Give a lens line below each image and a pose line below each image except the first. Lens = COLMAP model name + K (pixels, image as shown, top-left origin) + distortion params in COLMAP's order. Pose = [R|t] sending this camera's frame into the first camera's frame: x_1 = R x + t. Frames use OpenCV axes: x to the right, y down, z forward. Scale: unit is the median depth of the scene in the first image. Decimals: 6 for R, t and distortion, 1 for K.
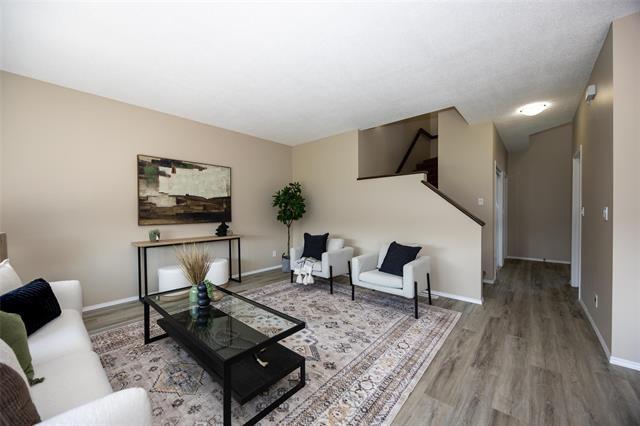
lens RADIAL K [[242.6, 0, 318.0], [0, 242.6, 214.4], [0, 0, 1]] dist [-0.007555, 0.000314]
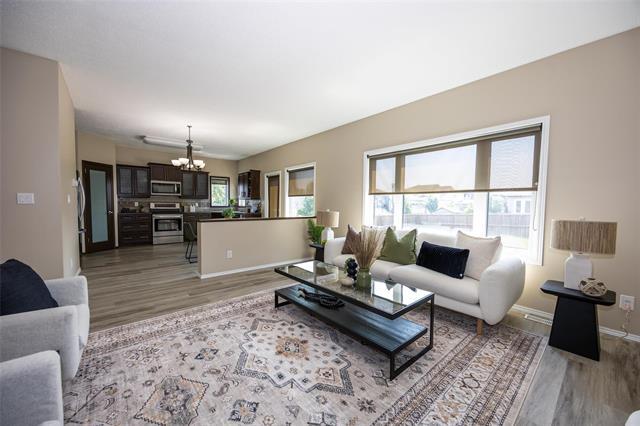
lens RADIAL K [[242.6, 0, 320.2], [0, 242.6, 214.7], [0, 0, 1]] dist [-0.007555, 0.000314]
pose [[-0.990402, -0.011251, 0.137759, -0.266009], [-0.003864, 0.998546, 0.053770, 0.004784], [-0.138164, 0.052722, -0.989005, 1.185099]]
